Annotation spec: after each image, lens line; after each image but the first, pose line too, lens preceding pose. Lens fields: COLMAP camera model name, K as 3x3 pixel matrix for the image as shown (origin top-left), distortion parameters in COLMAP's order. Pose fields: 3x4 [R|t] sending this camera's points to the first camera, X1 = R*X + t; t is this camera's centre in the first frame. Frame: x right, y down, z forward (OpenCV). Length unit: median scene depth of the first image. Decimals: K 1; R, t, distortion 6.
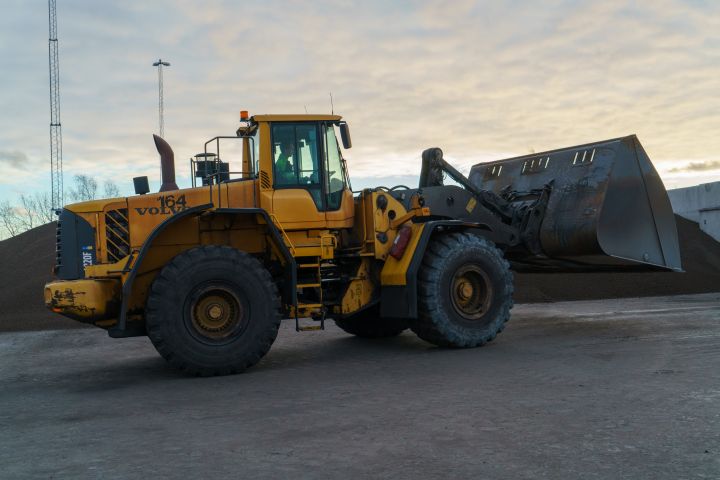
lens RADIAL K [[818.6, 0, 360.0], [0, 818.6, 240.0], [0, 0, 1]] dist [-0.031251, 0.011488]
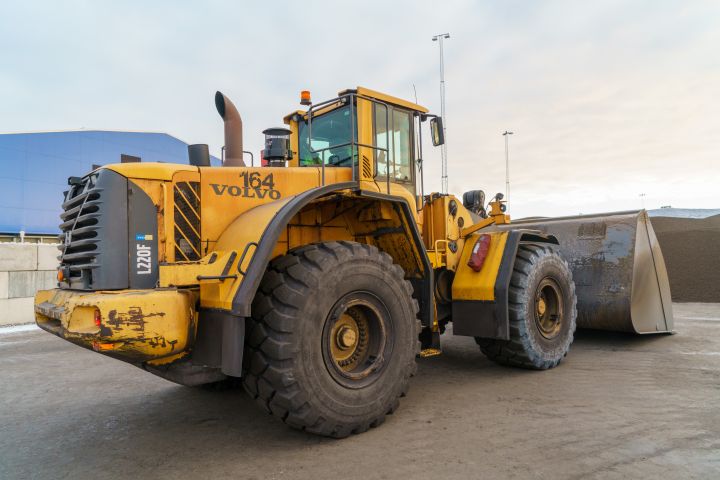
lens RADIAL K [[487.4, 0, 354.4], [0, 487.4, 239.2], [0, 0, 1]] dist [-0.020098, 0.002758]
pose [[0.912645, 0.050422, 0.405631, -0.321190], [-0.027958, 0.997739, -0.061119, 0.027234], [-0.407796, 0.044440, 0.911991, 0.576451]]
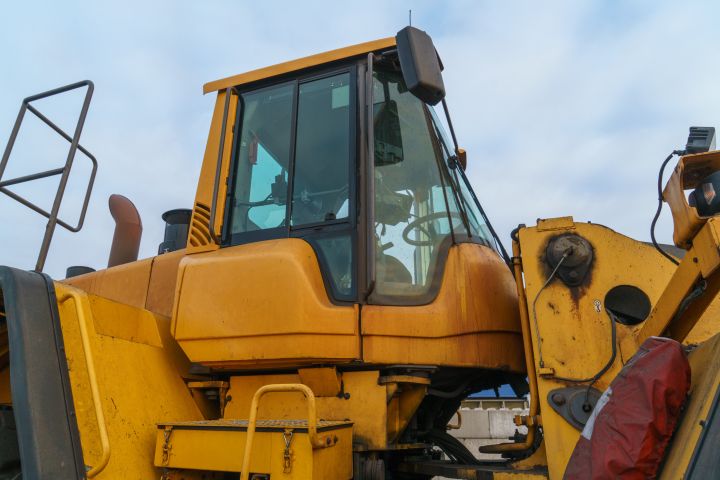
lens RADIAL K [[487.4, 0, 354.4], [0, 487.4, 239.2], [0, 0, 1]] dist [-0.020098, 0.002758]
pose [[0.787171, -0.175592, -0.591210, 0.064082], [-0.041313, 0.941447, -0.334620, 0.001541], [0.615350, 0.287828, 0.733825, 0.894954]]
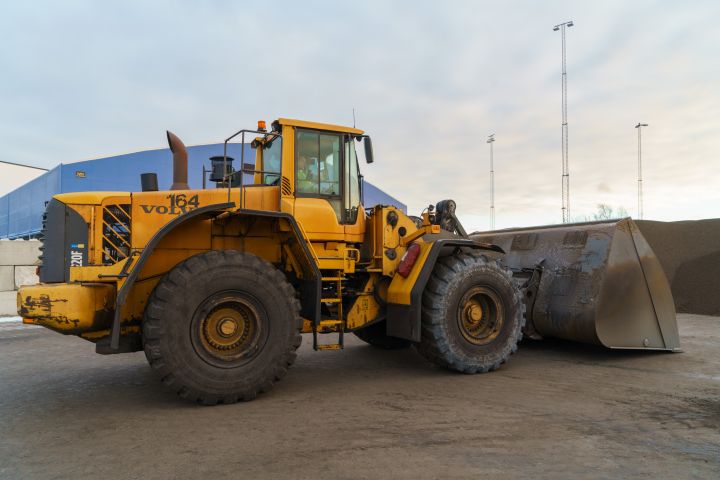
lens RADIAL K [[487.4, 0, 354.4], [0, 487.4, 239.2], [0, 0, 1]] dist [-0.020098, 0.002758]
pose [[0.988738, 0.059577, 0.137285, -0.112826], [-0.053268, 0.997368, -0.049182, 0.011480], [-0.139853, 0.041315, 0.989310, 0.436515]]
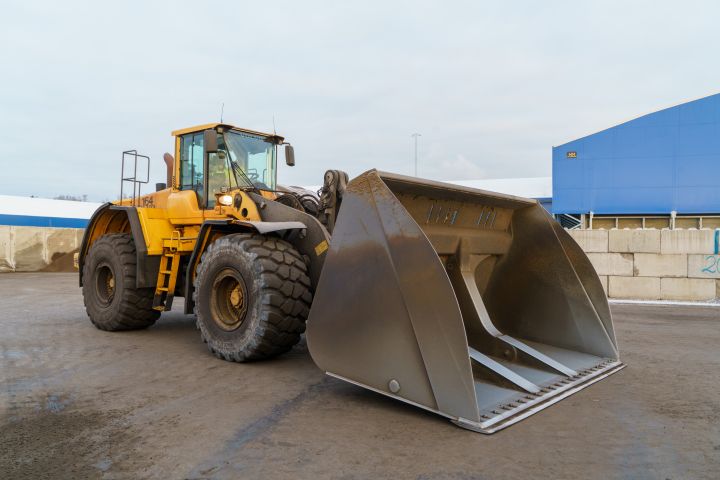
lens RADIAL K [[585.2, 0, 360.0], [0, 585.2, 240.0], [0, 0, 1]] dist [-0.026716, 0.000277]
pose [[0.519871, 0.053464, -0.852570, 0.783057], [-0.038188, 0.998496, 0.039329, -0.033830], [0.853391, 0.012112, 0.521131, 0.790951]]
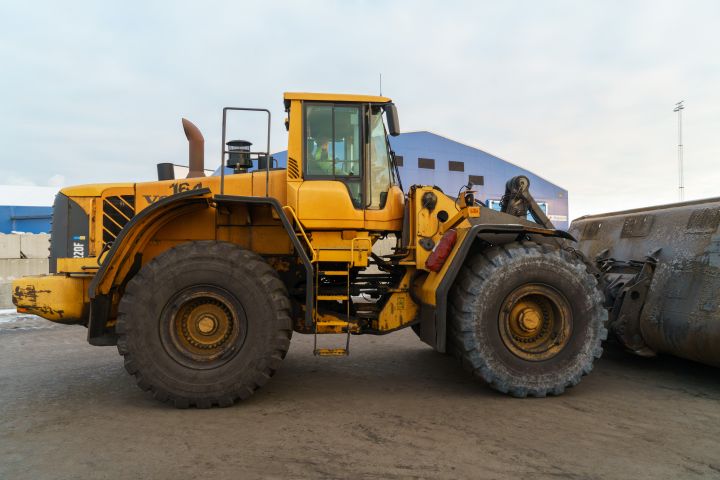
lens RADIAL K [[487.4, 0, 354.4], [0, 487.4, 239.2], [0, 0, 1]] dist [-0.020098, 0.002758]
pose [[0.979083, 0.045994, -0.198193, 0.049855], [-0.049844, 0.998652, -0.014482, 0.003779], [0.197260, 0.024058, 0.980056, 0.526441]]
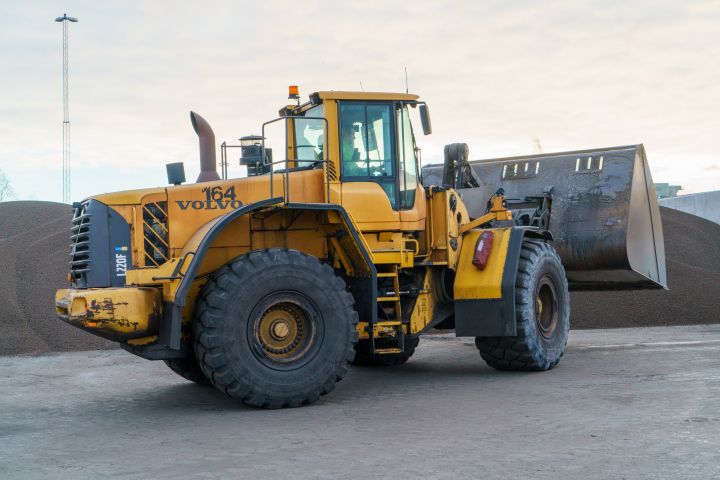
lens RADIAL K [[1056.0, 0, 345.0], [0, 1056.0, 241.6], [0, 0, 1]] dist [0.027537, 0.012529]
pose [[0.997633, 0.018767, 0.066150, -0.172641], [-0.018289, 0.999802, -0.007825, 0.006481], [-0.066284, 0.006597, 0.997779, -0.062645]]
